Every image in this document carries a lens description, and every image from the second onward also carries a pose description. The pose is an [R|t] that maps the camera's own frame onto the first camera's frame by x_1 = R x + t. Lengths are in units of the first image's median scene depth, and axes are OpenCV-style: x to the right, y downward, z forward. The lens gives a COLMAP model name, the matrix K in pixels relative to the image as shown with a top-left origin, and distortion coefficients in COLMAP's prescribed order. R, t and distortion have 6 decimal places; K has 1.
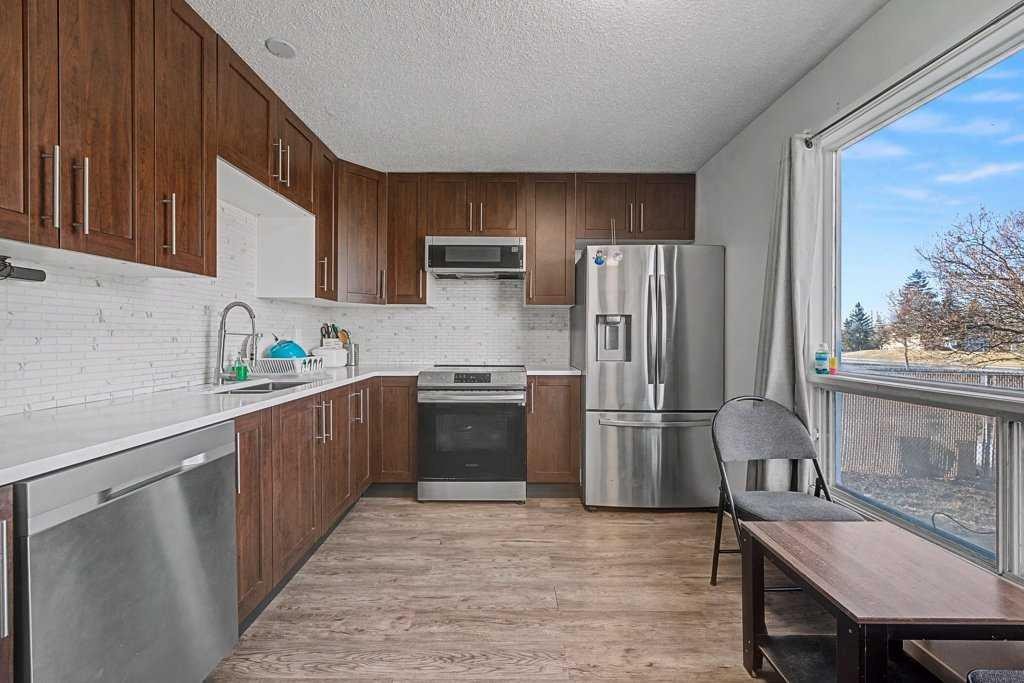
lens RADIAL K [[418.0, 0, 508.8], [0, 418.0, 339.0], [0, 0, 1]] dist [-0.000168, -0.000268]
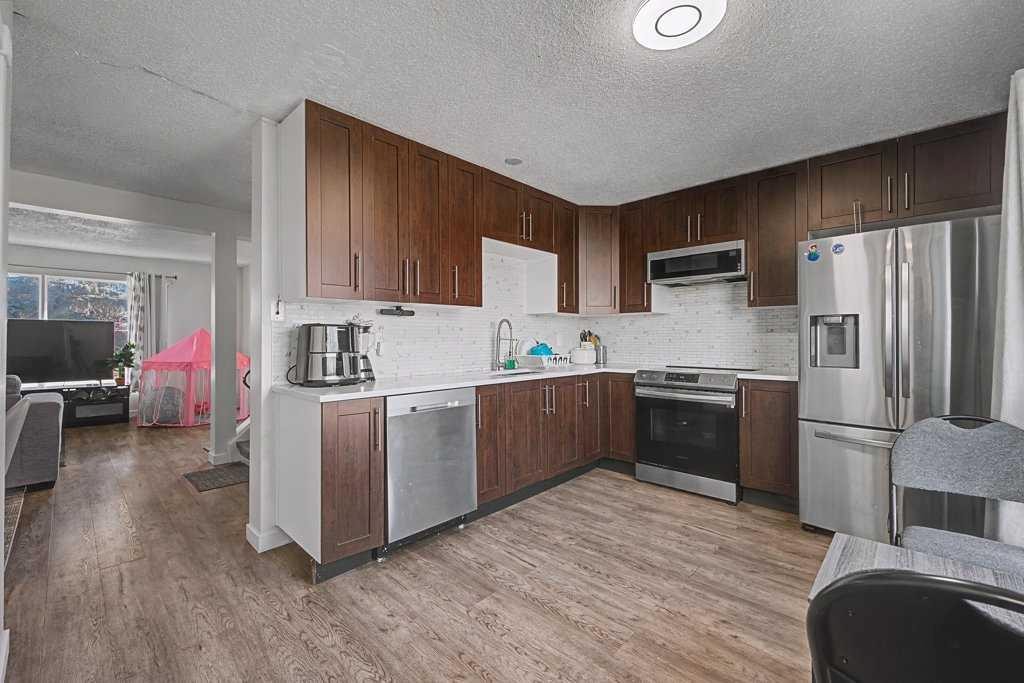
lens RADIAL K [[421.9, 0, 509.0], [0, 421.9, 337.0], [0, 0, 1]] dist [-0.001919, -0.000396]
pose [[0.727274, -0.008164, -0.686299, 0.363403], [0.000228, 0.999932, -0.011653, -0.001068], [0.686347, 0.008318, 0.727226, -0.123601]]
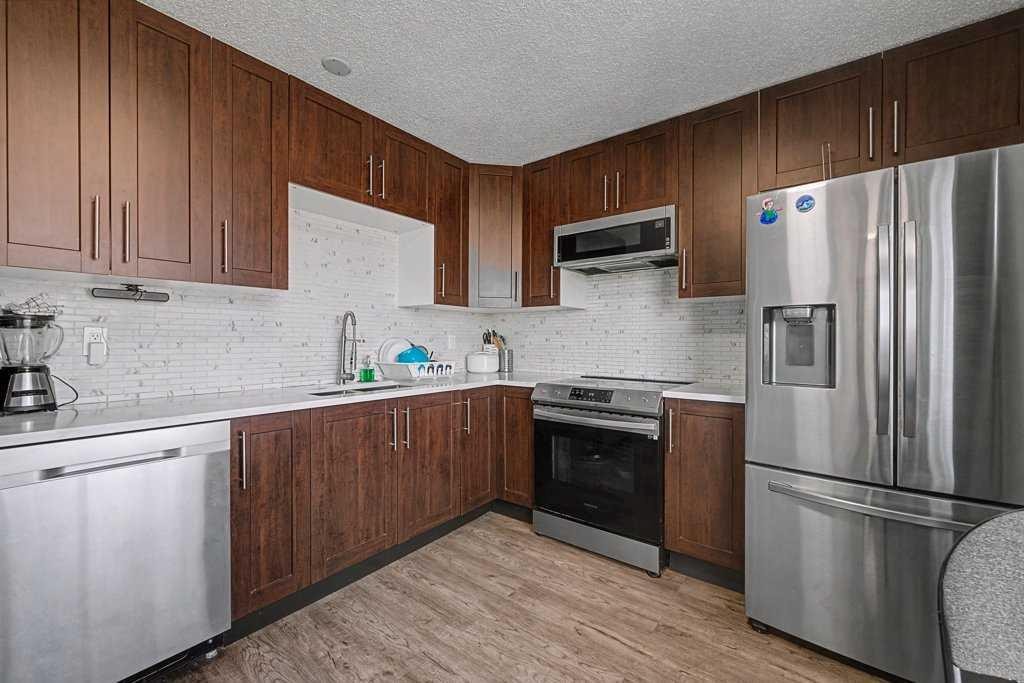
lens RADIAL K [[418.0, 0, 508.8], [0, 418.0, 339.0], [0, 0, 1]] dist [-0.000168, -0.000268]
pose [[0.792798, -0.002572, -0.609480, 0.287460], [-0.005381, 0.999923, -0.011218, -0.003192], [0.609461, 0.012173, 0.792722, 0.293323]]
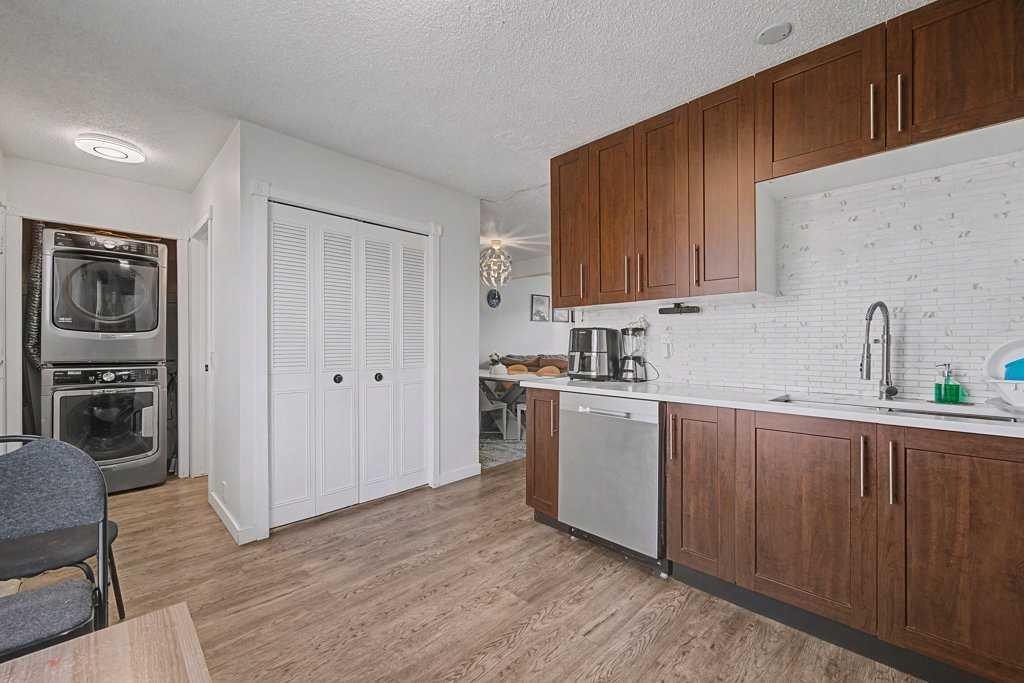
lens RADIAL K [[418.0, 0, 508.8], [0, 418.0, 339.0], [0, 0, 1]] dist [-0.000168, -0.000268]
pose [[-0.709308, -0.005043, -0.704881, 0.359467], [-0.002707, 0.999987, -0.004430, -0.006168], [0.704894, -0.001235, -0.709312, 0.837944]]
